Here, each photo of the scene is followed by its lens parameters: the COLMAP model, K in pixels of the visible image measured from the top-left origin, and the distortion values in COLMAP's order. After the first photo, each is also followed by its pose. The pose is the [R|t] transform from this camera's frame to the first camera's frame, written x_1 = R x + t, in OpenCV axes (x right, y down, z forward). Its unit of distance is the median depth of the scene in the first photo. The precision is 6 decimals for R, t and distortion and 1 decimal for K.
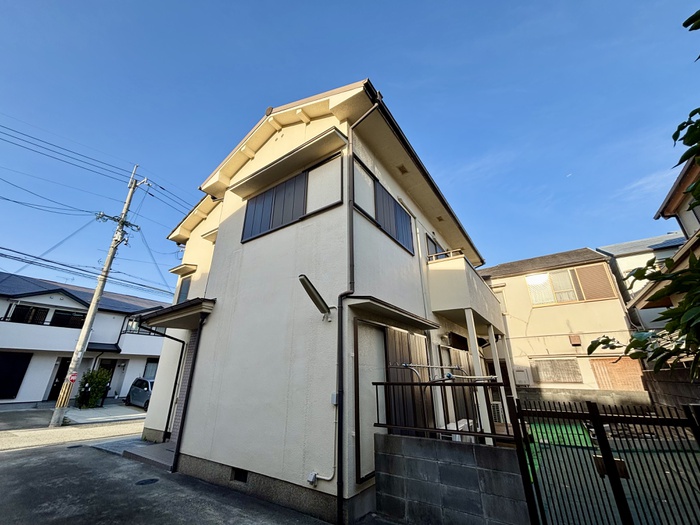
lens RADIAL K [[287.4, 0, 348.4], [0, 287.4, 260.2], [0, 0, 1]] dist [0.010276, -0.000963]
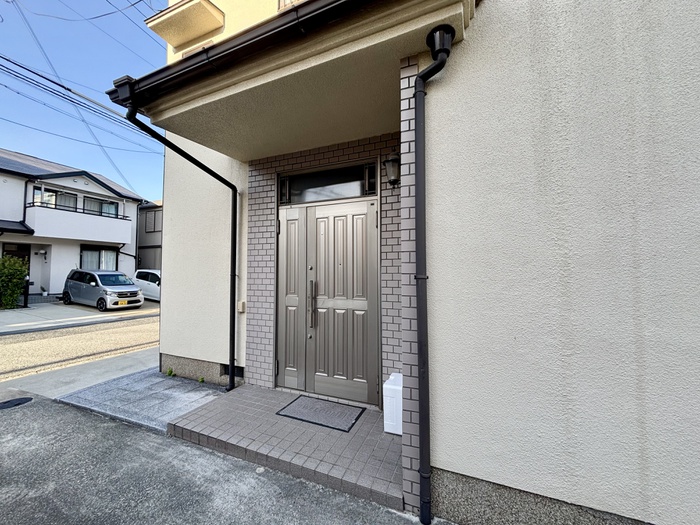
lens RADIAL K [[287.4, 0, 348.3], [0, 287.4, 263.9], [0, 0, 1]] dist [0.010276, -0.000963]
pose [[0.979722, 0.016902, 0.199646, -0.212146], [-0.084080, 0.939137, 0.333096, 0.101126], [-0.181865, -0.343128, 0.921514, 0.228385]]
